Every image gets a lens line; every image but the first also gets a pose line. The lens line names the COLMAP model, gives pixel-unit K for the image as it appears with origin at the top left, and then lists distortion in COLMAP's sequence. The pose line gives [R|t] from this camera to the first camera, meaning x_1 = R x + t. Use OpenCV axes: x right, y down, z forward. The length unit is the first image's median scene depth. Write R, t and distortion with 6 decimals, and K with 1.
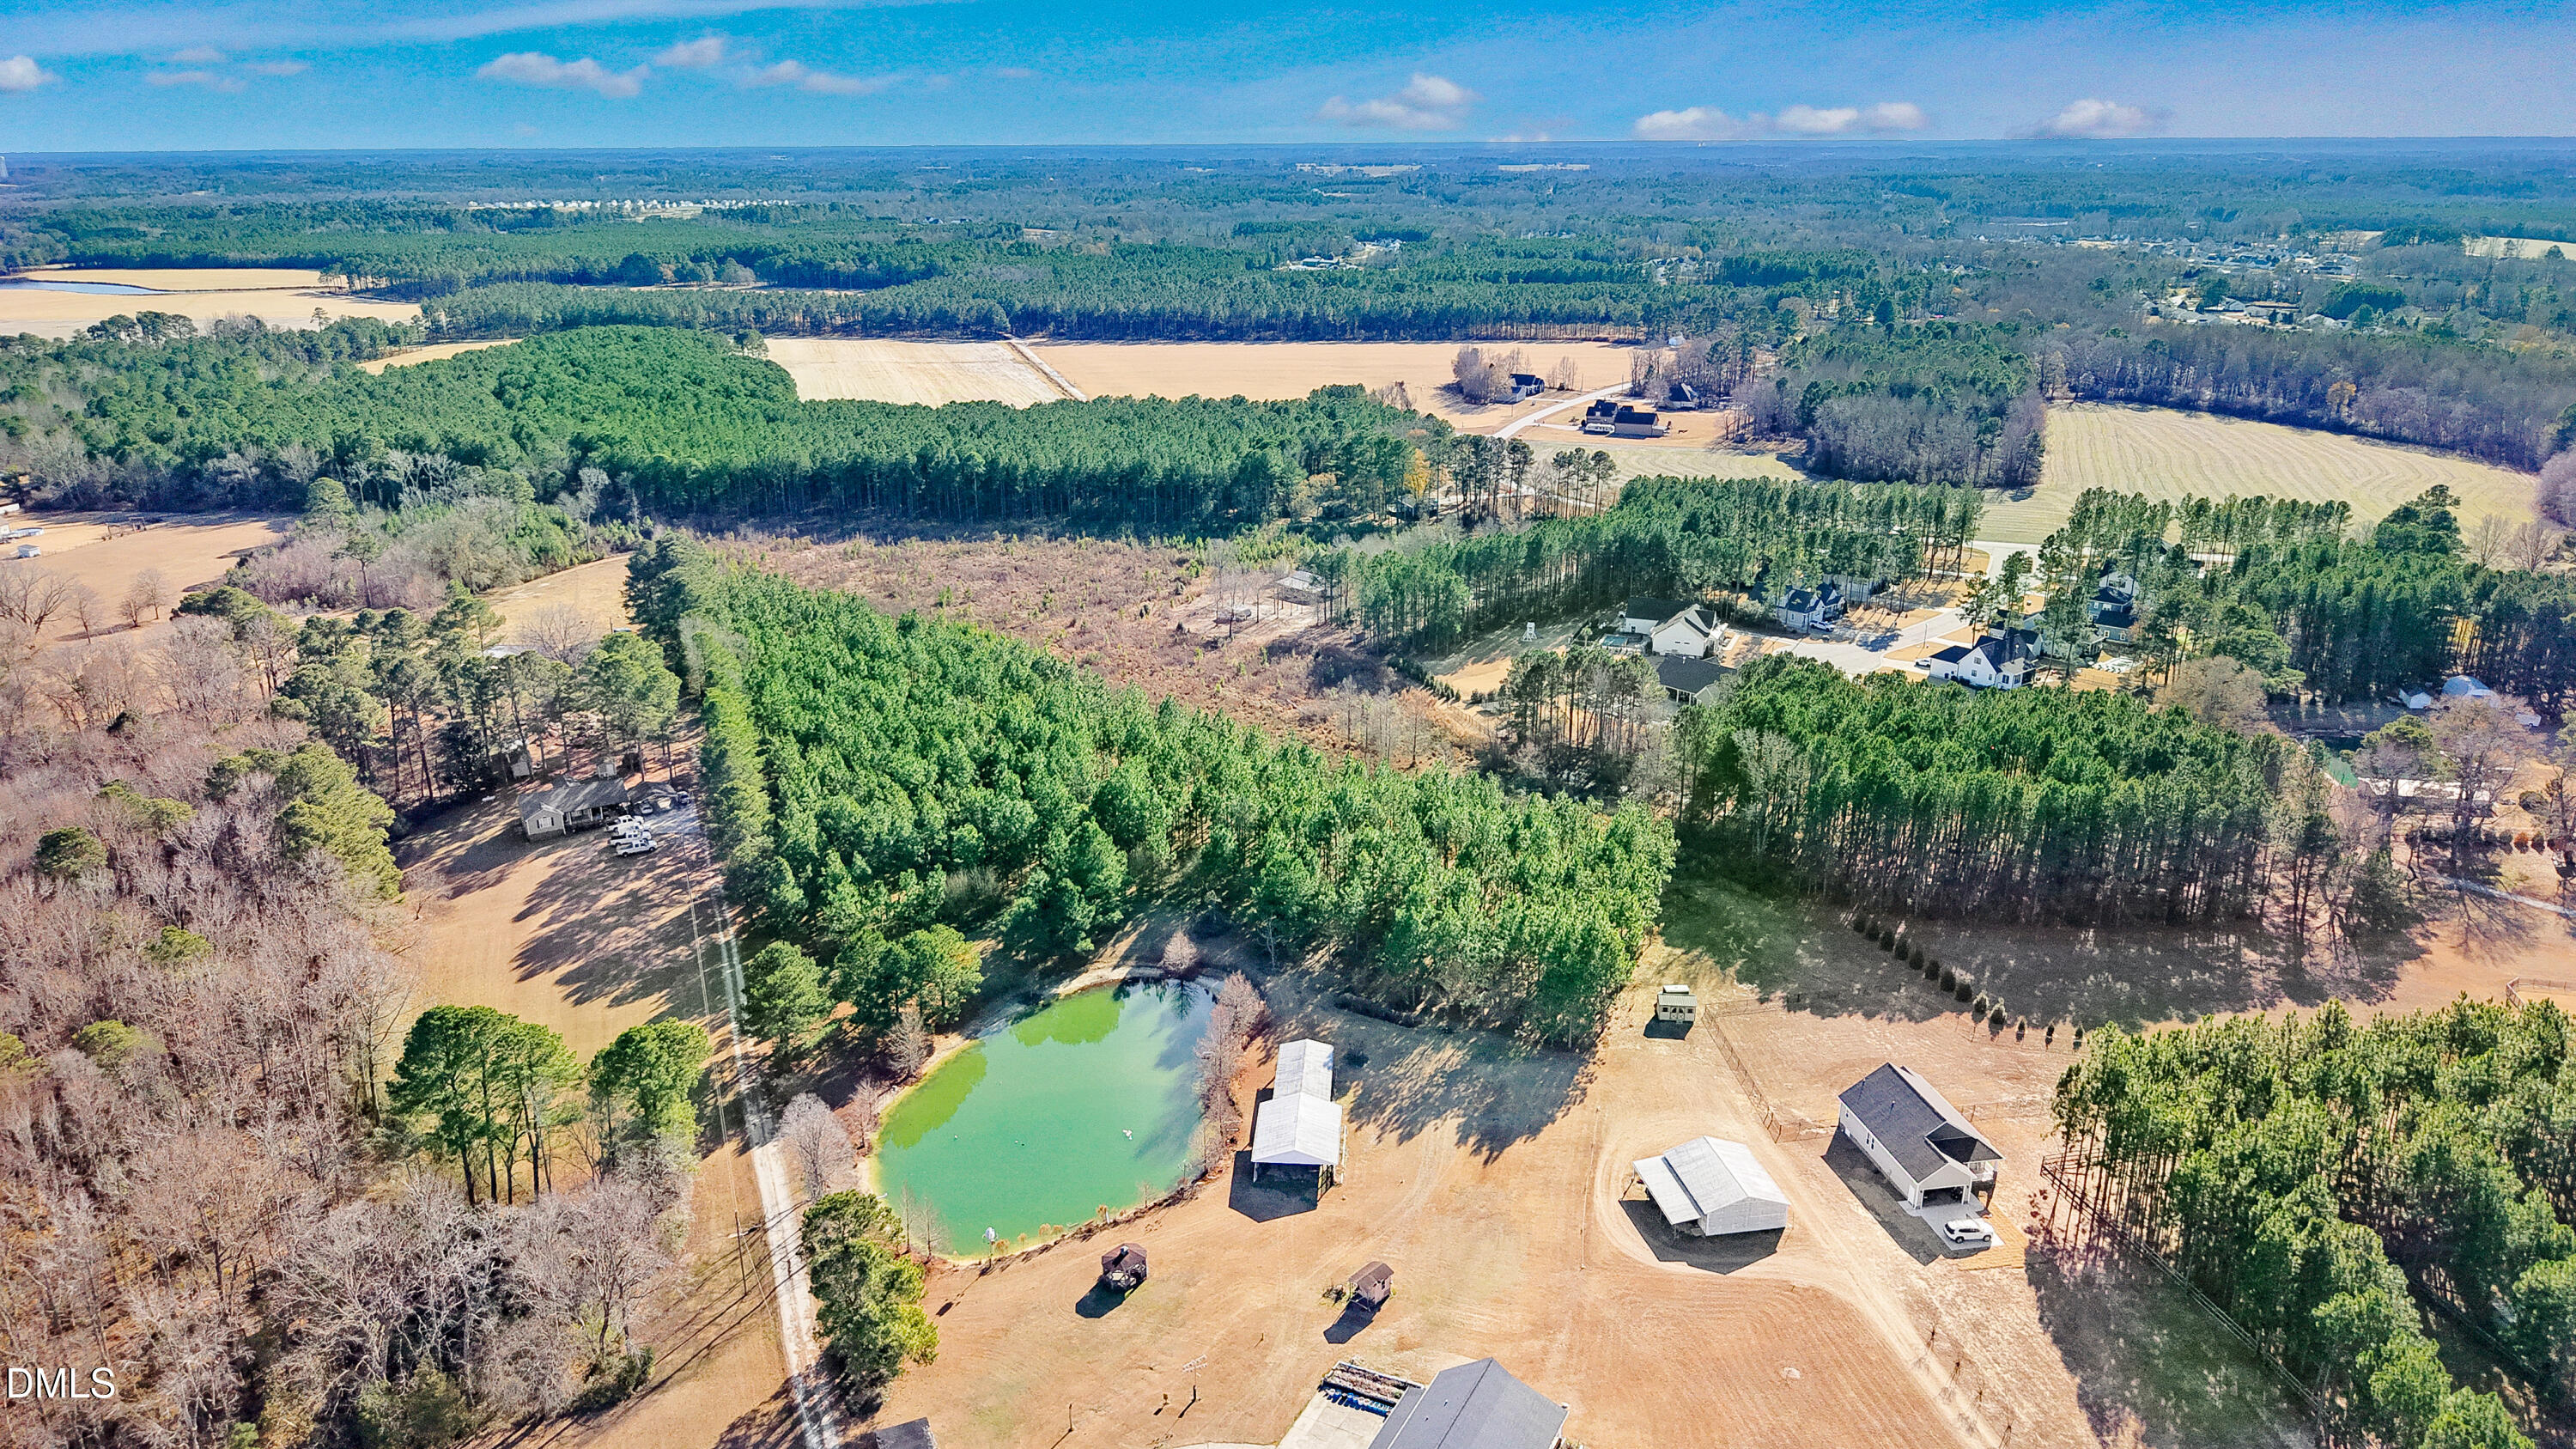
lens RADIAL K [[1769.1, 0, 1288.0], [0, 1769.1, 724.5], [0, 0, 1]] dist [0.017506, -0.020034]
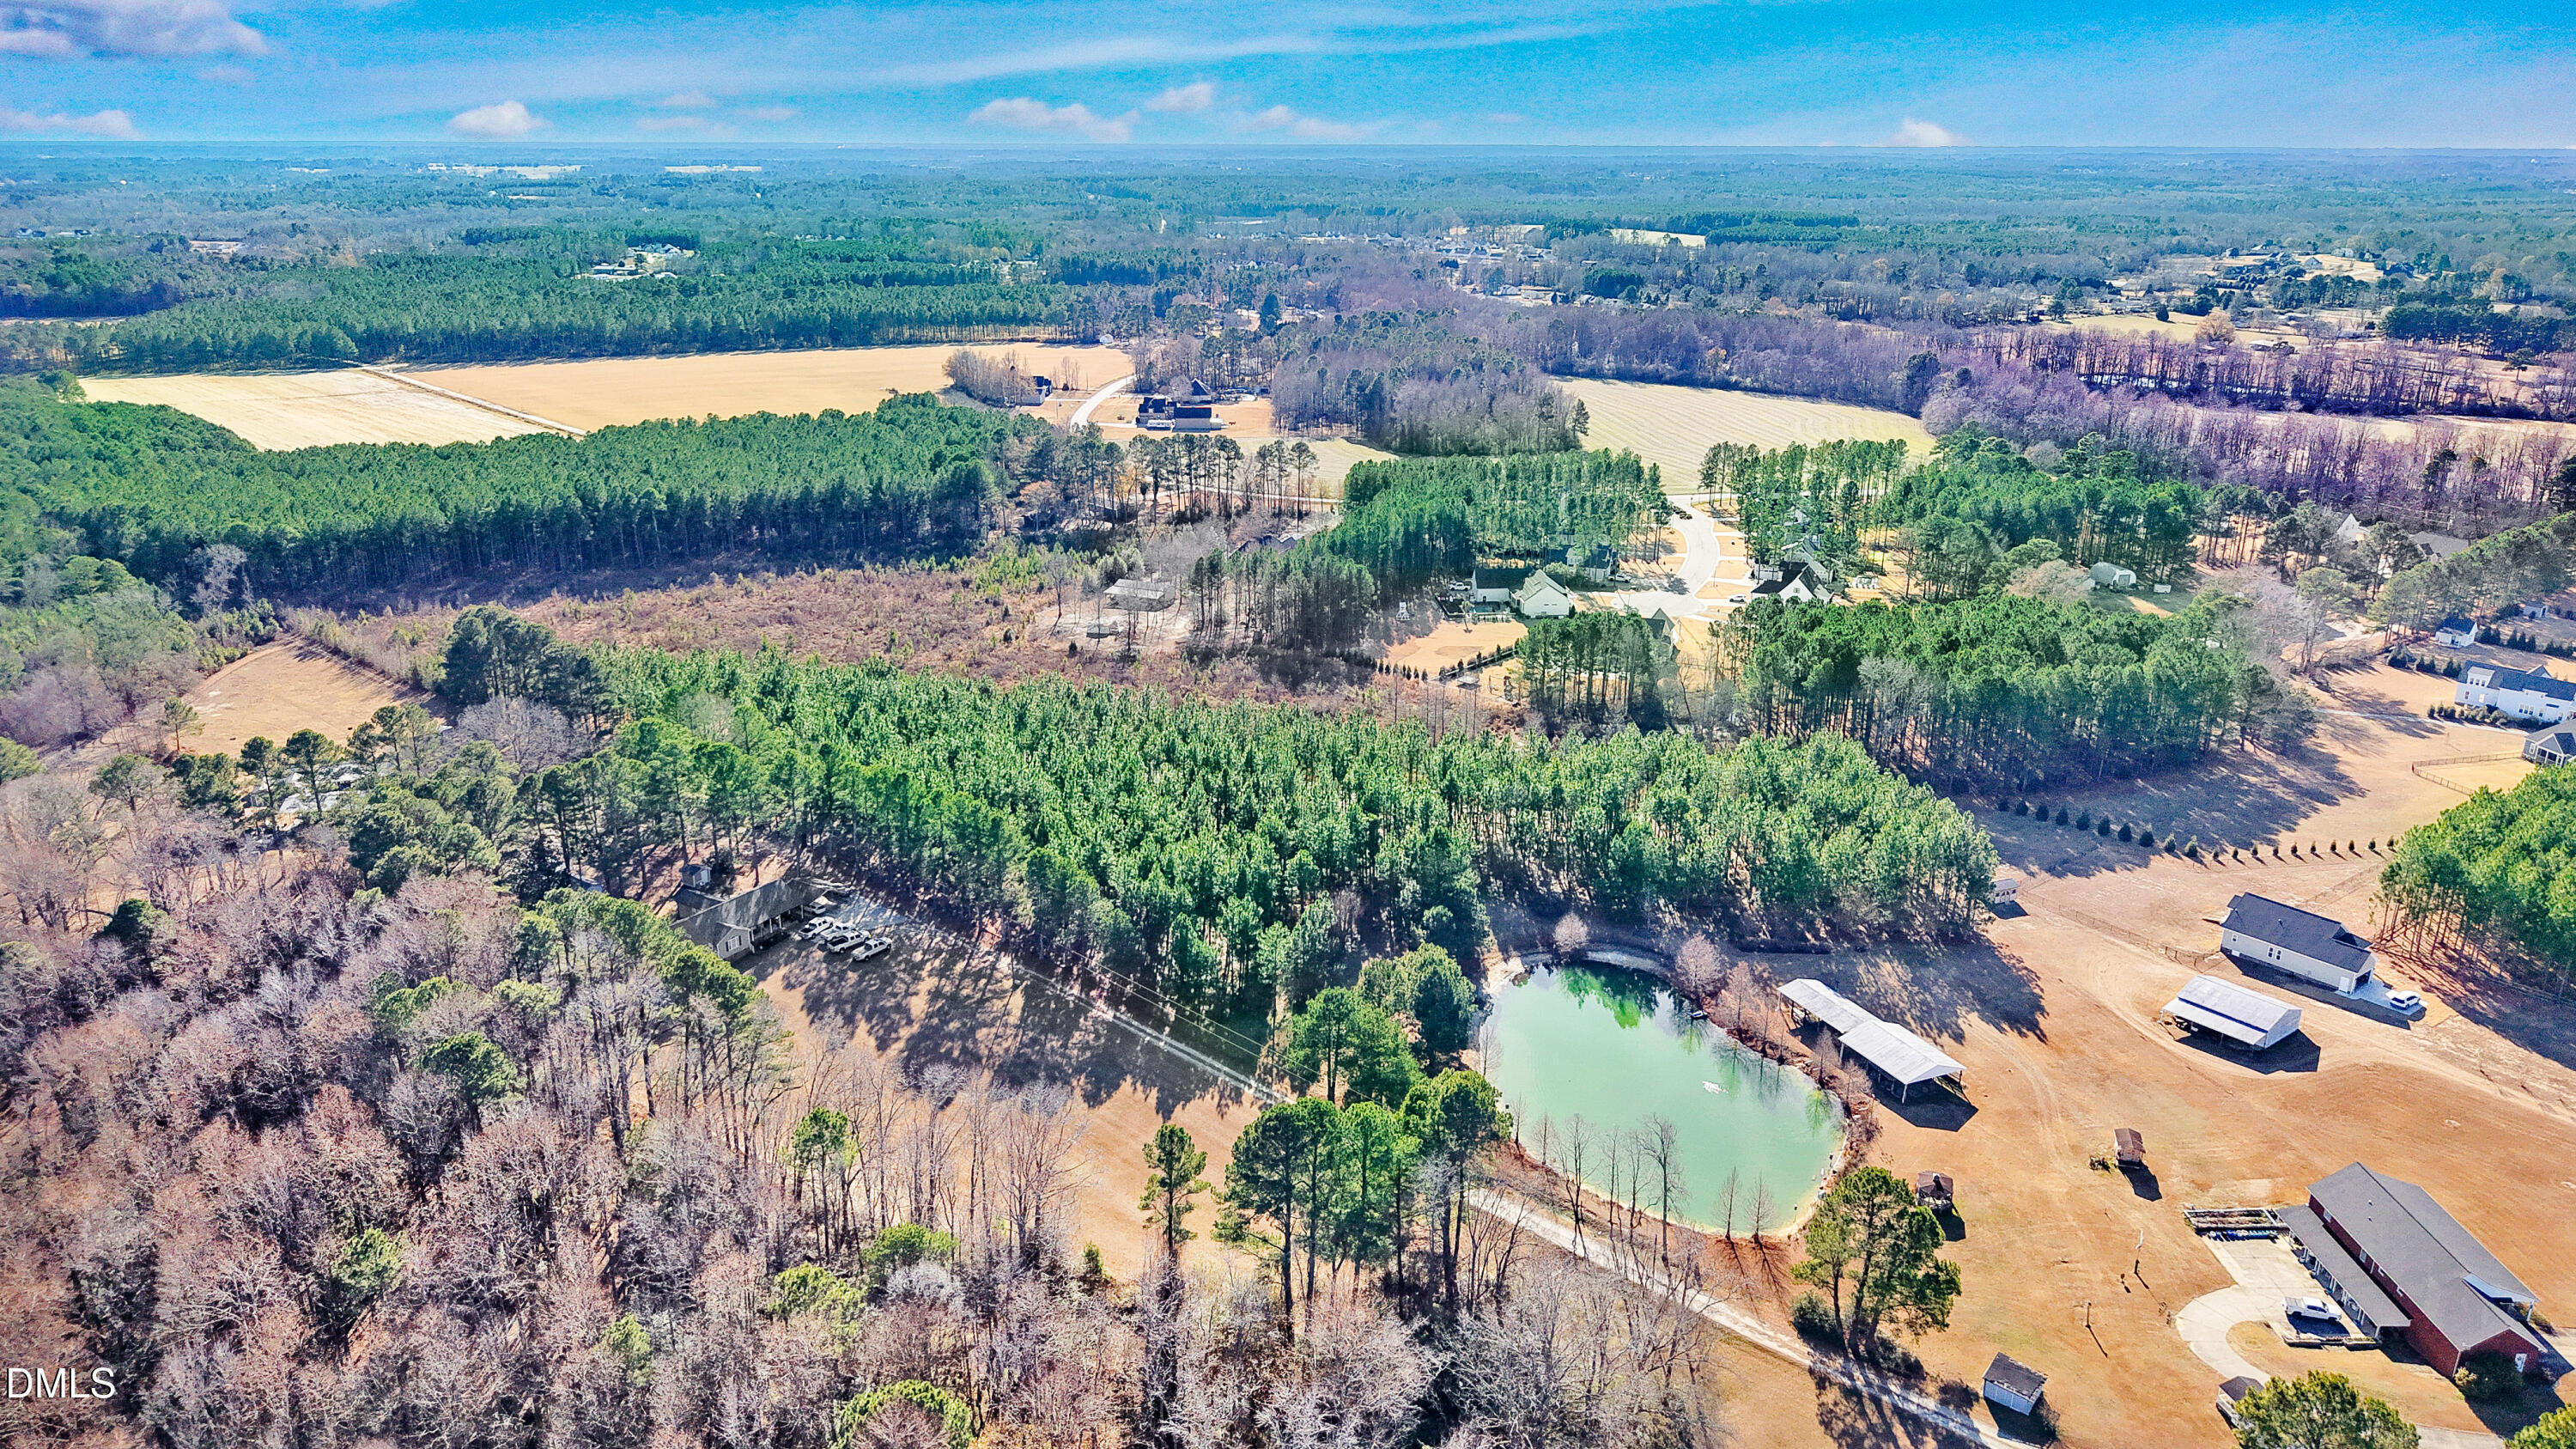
lens RADIAL K [[1769.1, 0, 1288.0], [0, 1769.1, 724.5], [0, 0, 1]] dist [0.017506, -0.020034]
pose [[0.888059, -0.136559, 0.438980, -0.271151], [0.136943, 0.990095, 0.030964, -0.019194], [-0.438860, 0.032617, 0.897963, 0.061240]]
